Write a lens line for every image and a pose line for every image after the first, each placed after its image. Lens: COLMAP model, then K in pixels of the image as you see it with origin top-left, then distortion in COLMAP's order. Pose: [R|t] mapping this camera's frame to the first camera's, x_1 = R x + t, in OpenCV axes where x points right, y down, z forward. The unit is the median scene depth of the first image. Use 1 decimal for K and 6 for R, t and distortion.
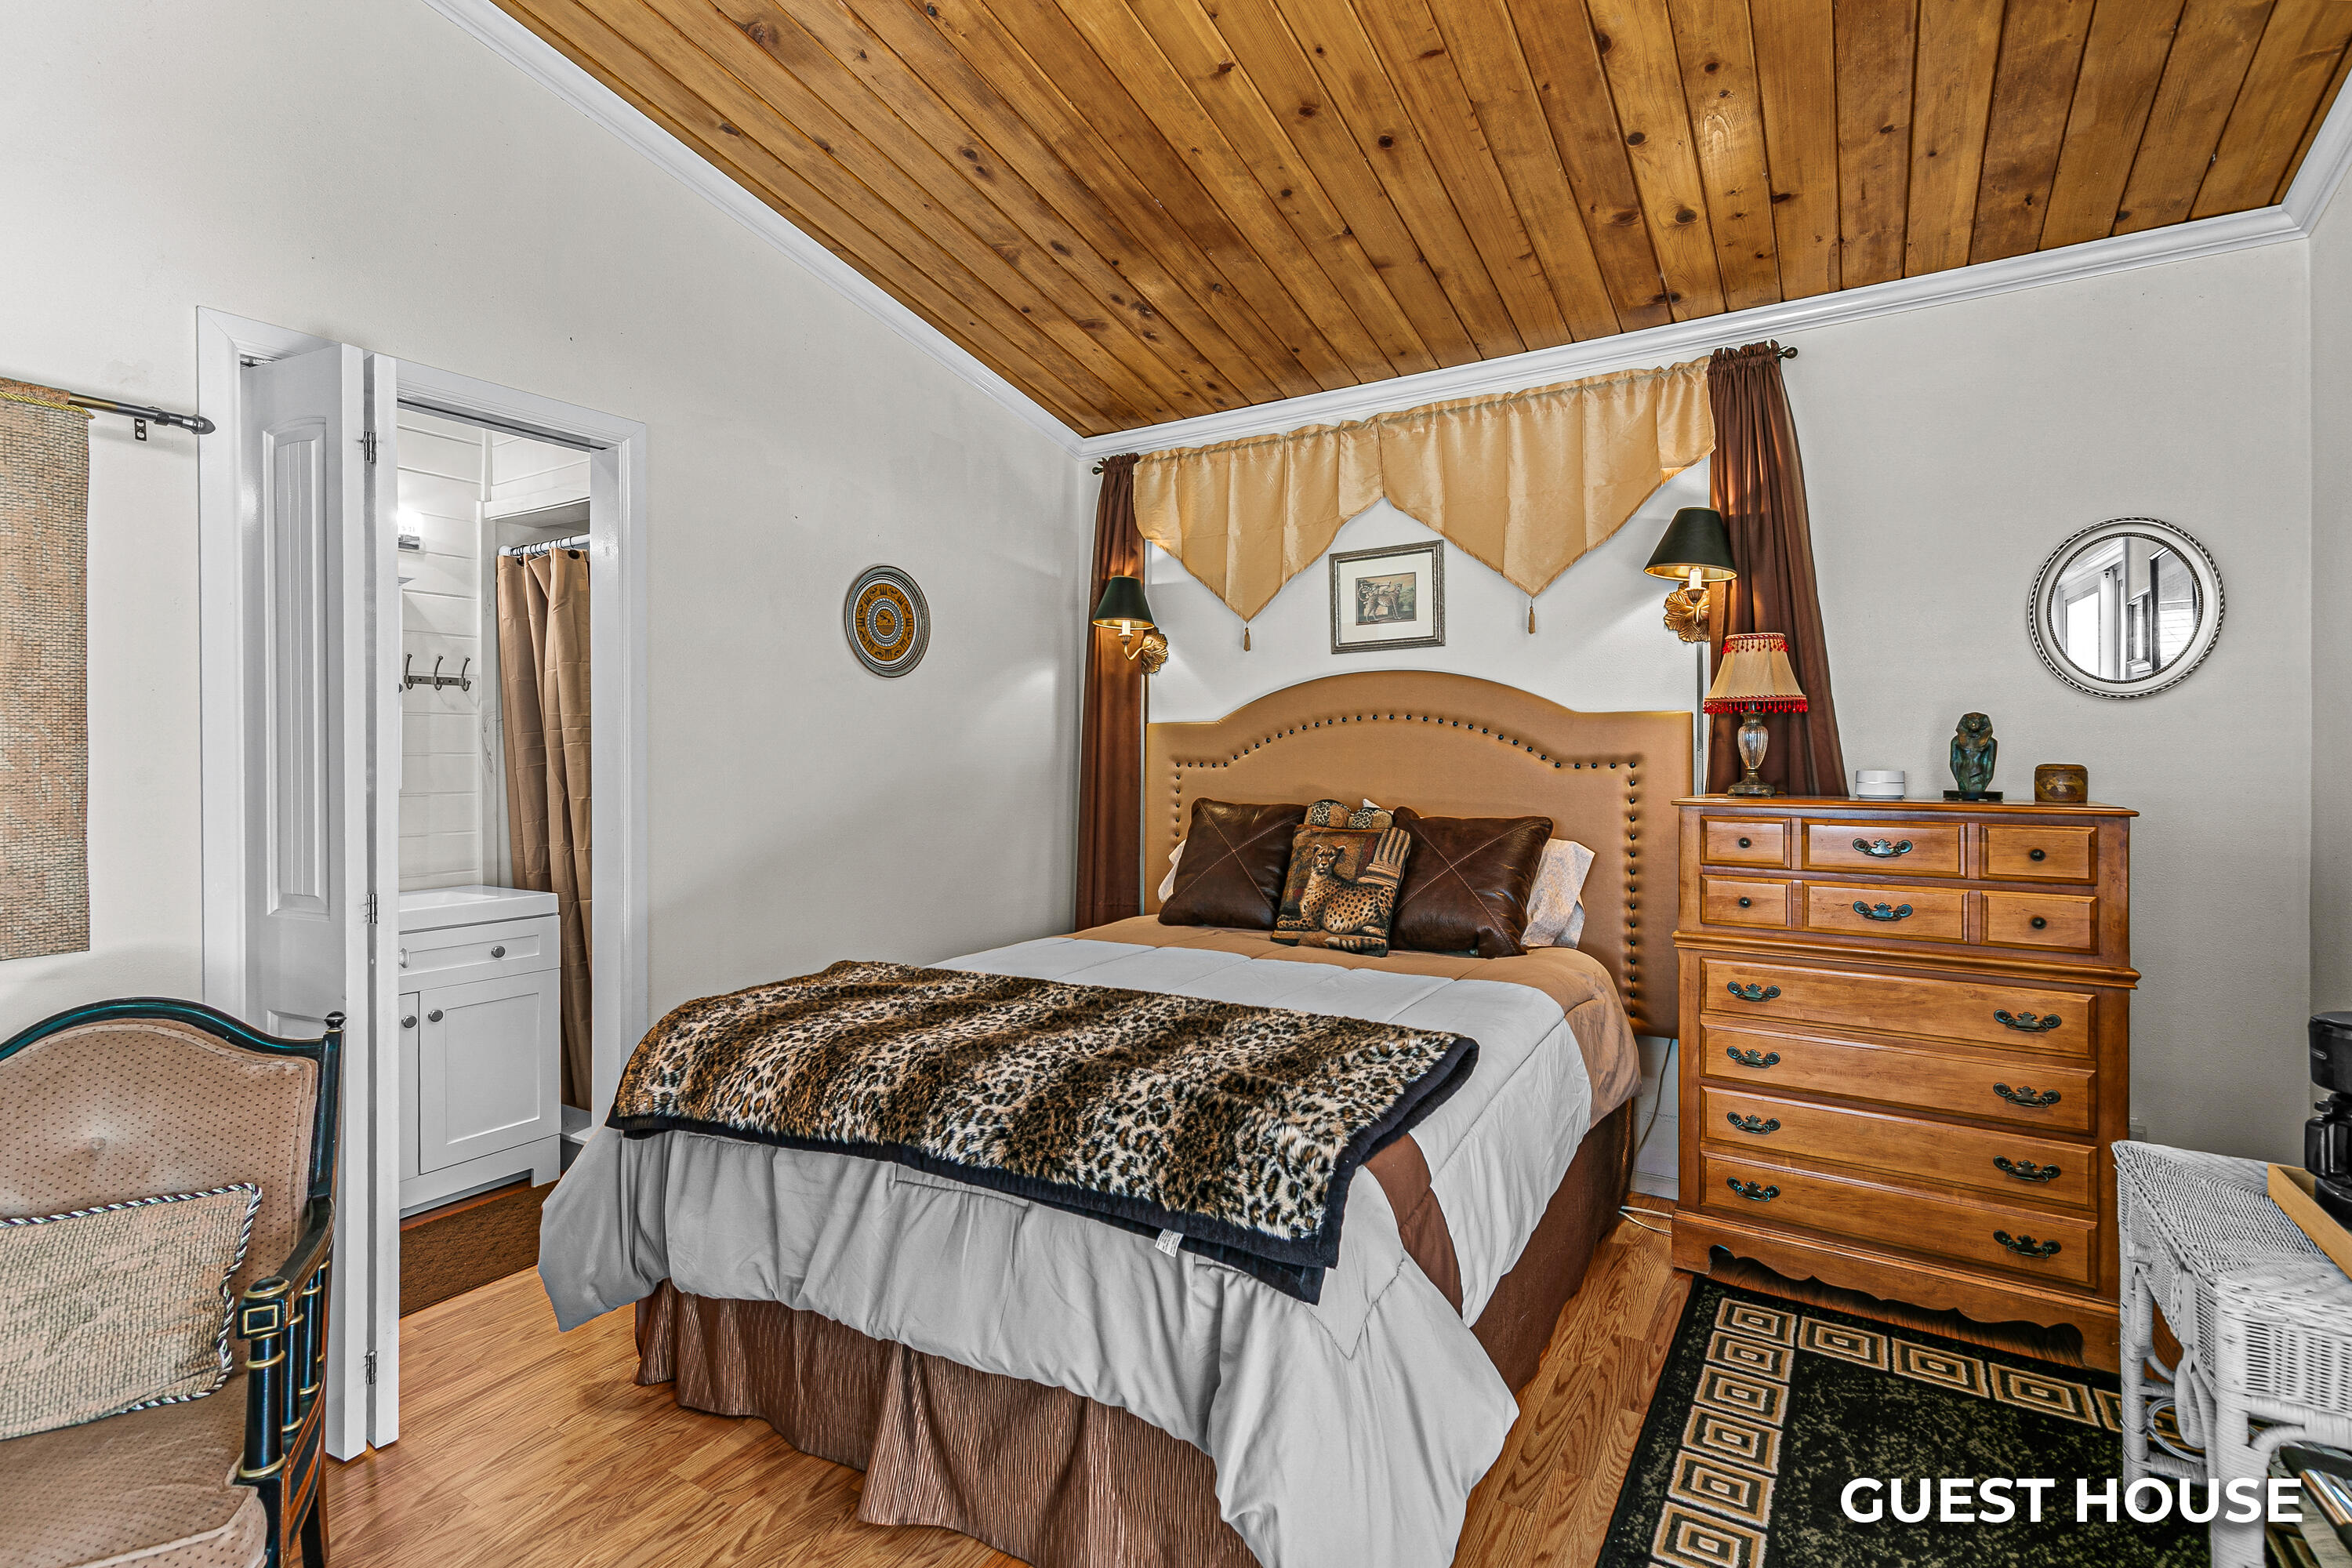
lens RADIAL K [[1069.9, 0, 1179.3], [0, 1069.9, 762.7], [0, 0, 1]] dist [0.015235, -0.000631]
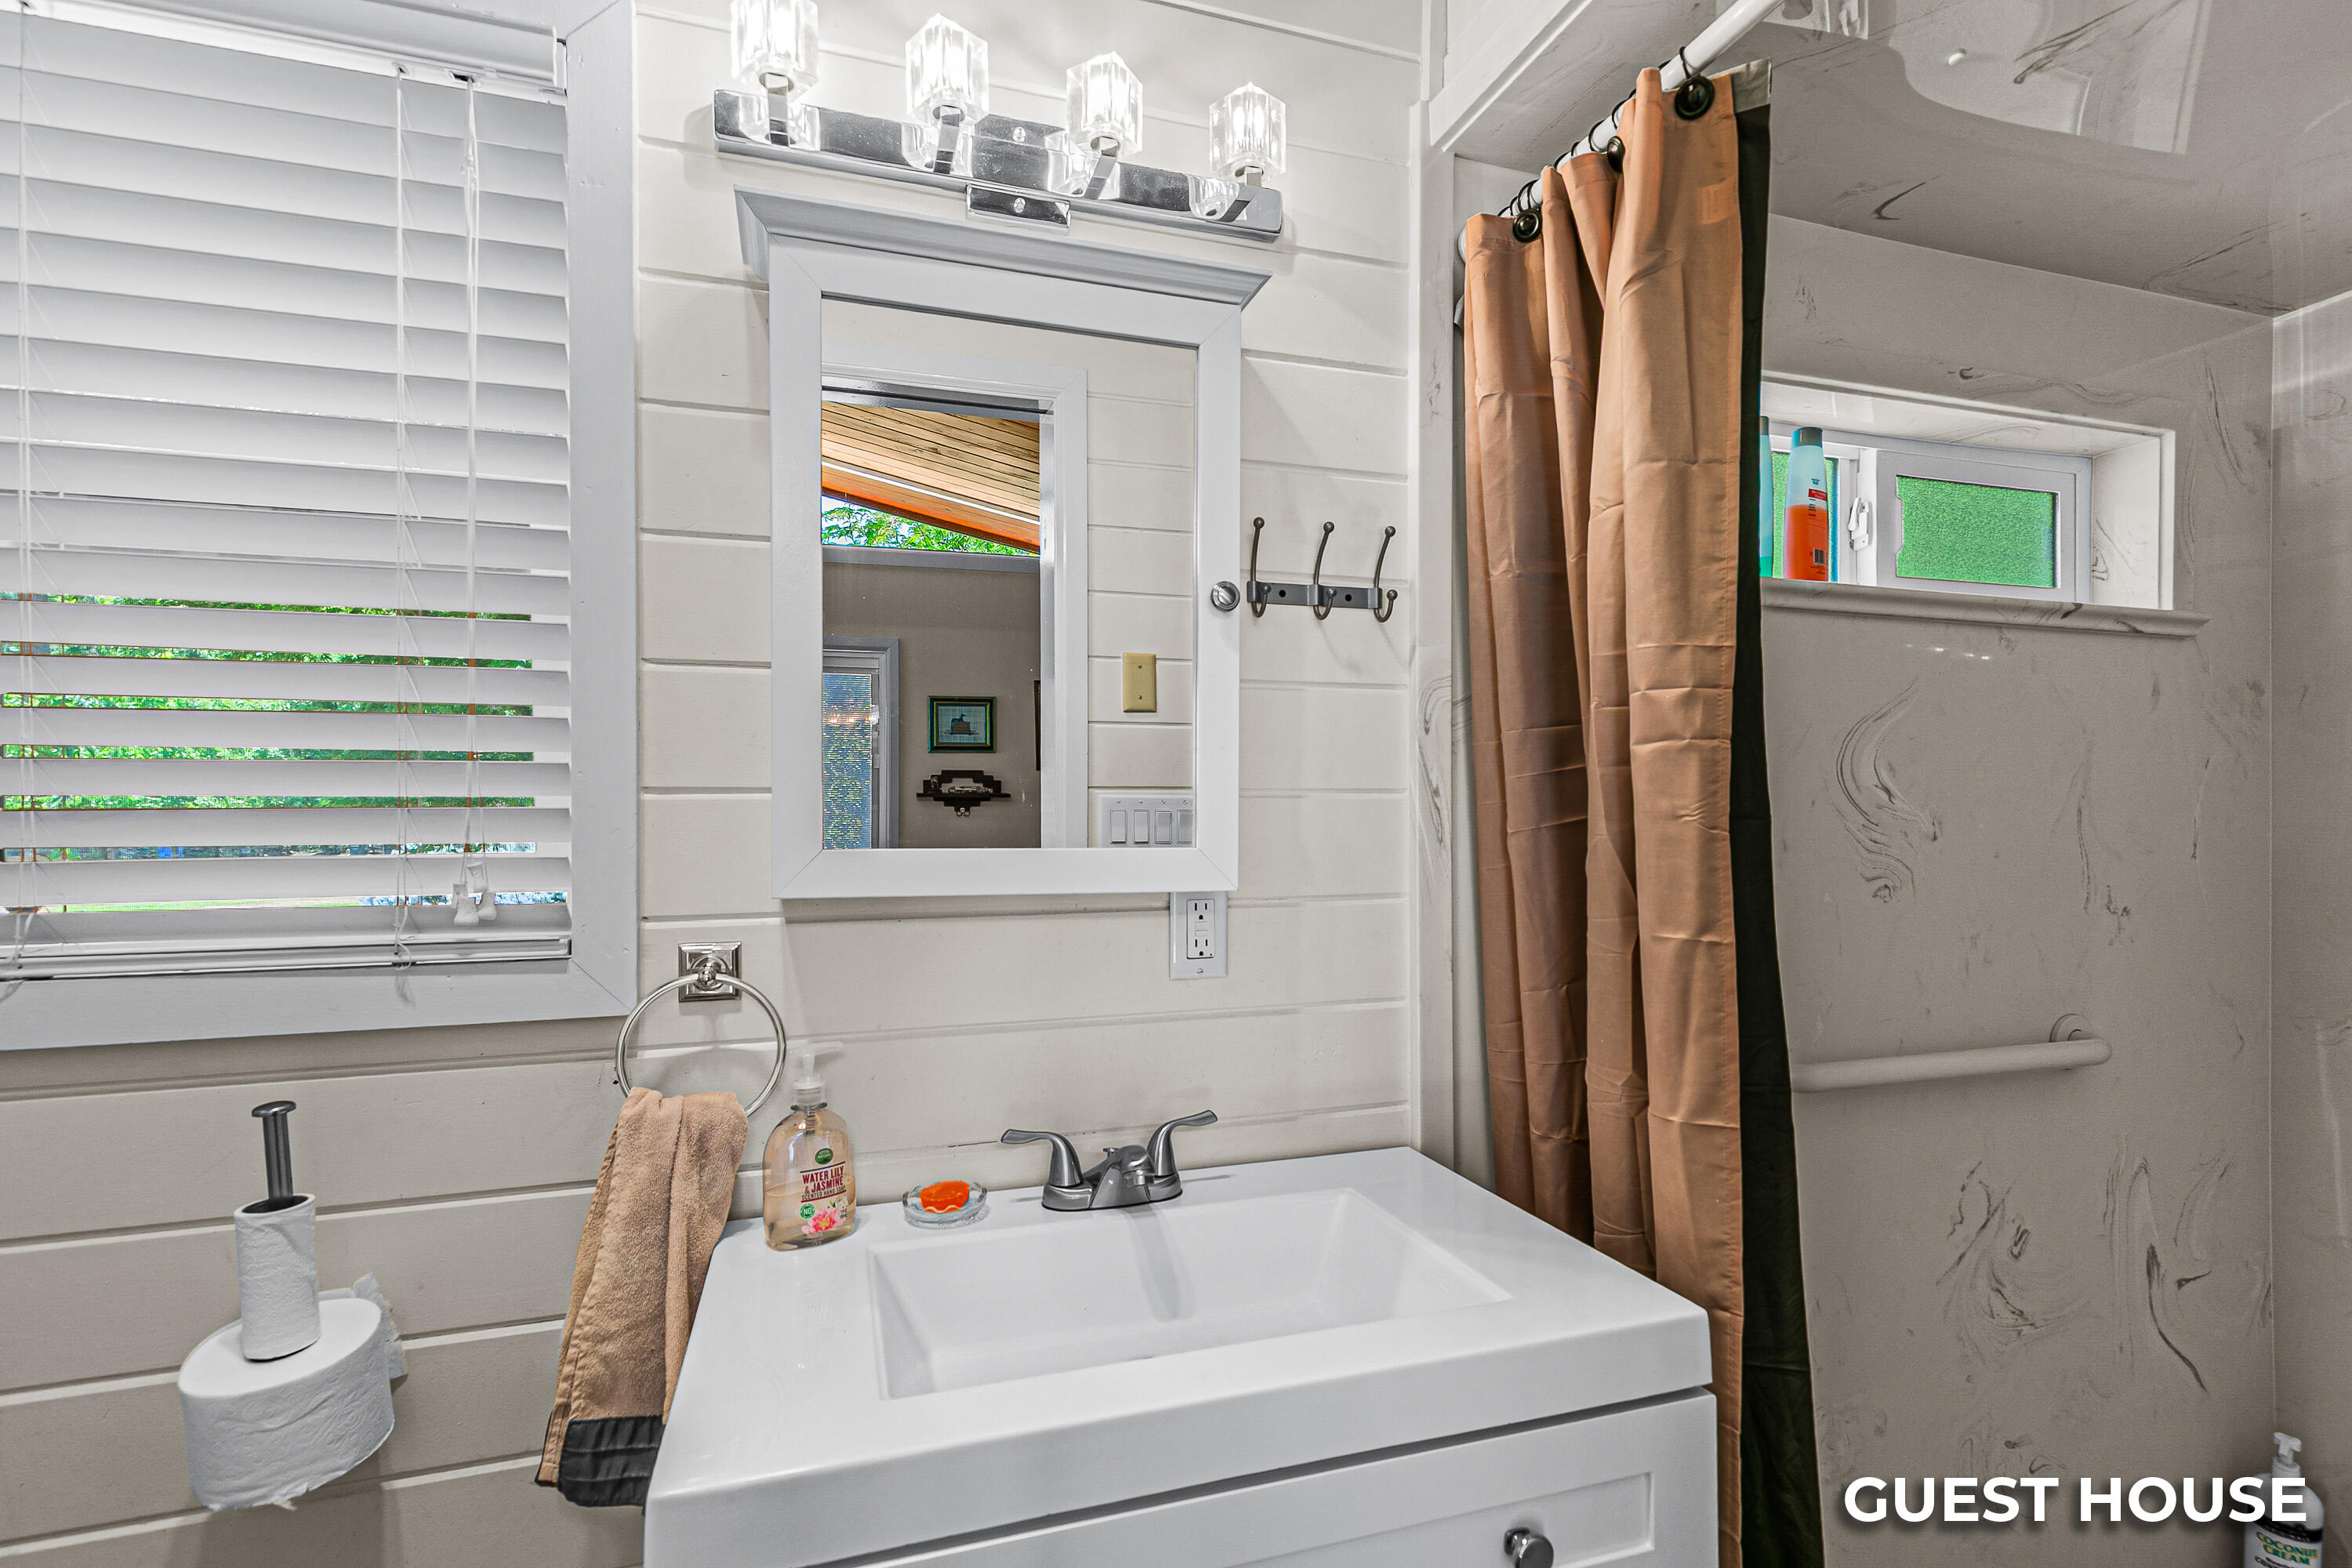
lens RADIAL K [[1069.9, 0, 1185.2], [0, 1069.9, 789.3], [0, 0, 1]] dist [0.015235, -0.000631]
pose [[0.729008, -0.001453, -0.684503, -0.459770], [-0.005141, 0.999958, -0.007598, -0.005339], [0.684486, 0.009058, 0.728970, 0.684578]]
